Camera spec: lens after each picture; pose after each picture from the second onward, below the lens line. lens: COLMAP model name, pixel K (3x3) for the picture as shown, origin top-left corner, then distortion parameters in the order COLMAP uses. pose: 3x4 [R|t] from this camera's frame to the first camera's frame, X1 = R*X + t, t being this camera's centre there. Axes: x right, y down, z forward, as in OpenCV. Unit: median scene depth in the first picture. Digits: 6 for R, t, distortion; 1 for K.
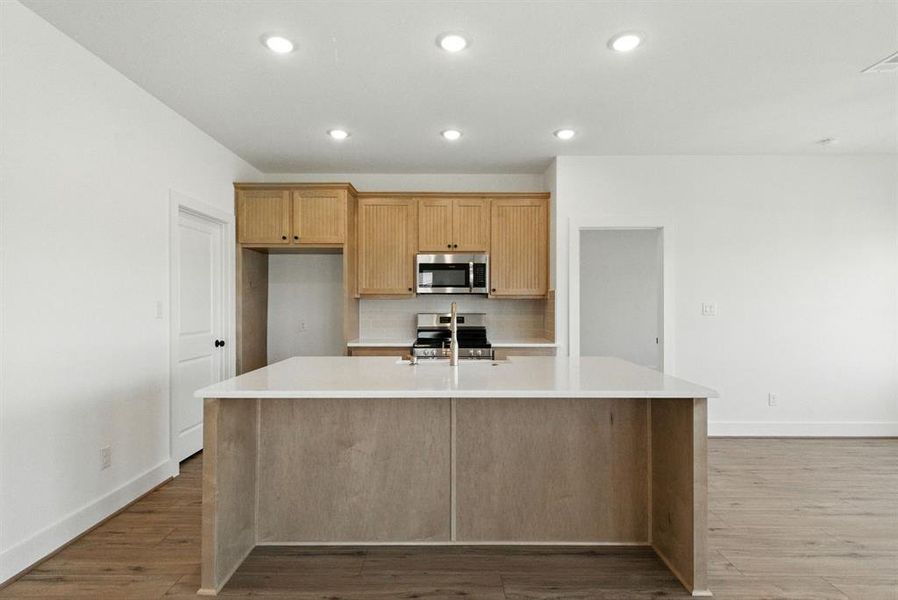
lens RADIAL K [[431.6, 0, 446.9], [0, 431.6, 302.7], [0, 0, 1]] dist [0.003363, 0.000900]
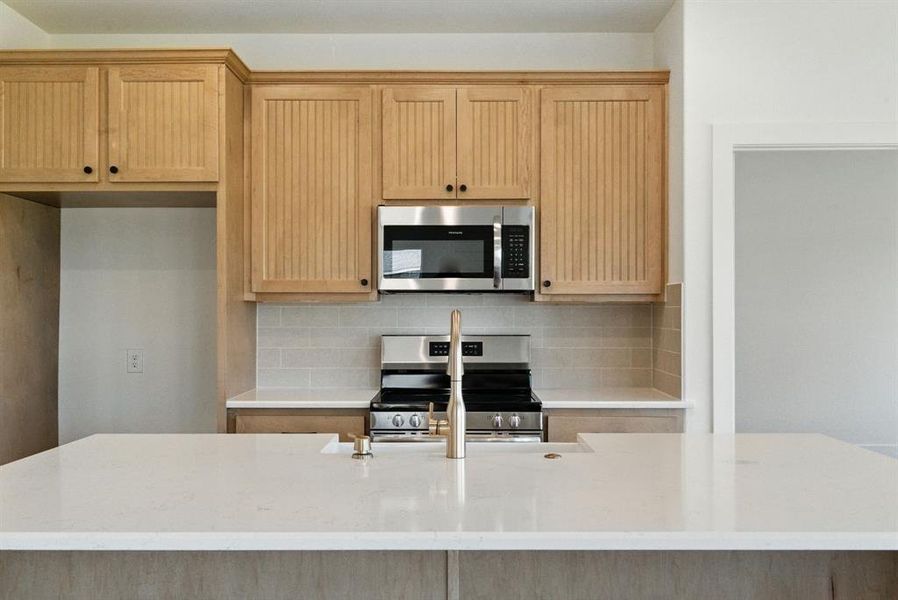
lens RADIAL K [[431.6, 0, 491.7], [0, 431.6, 303.9], [0, 0, 1]] dist [0.003363, 0.000900]
pose [[0.999998, -0.002034, -0.000307, 0.050166], [0.002032, 0.999981, -0.005738, -0.005328], [0.000319, 0.005737, 0.999983, 0.542036]]
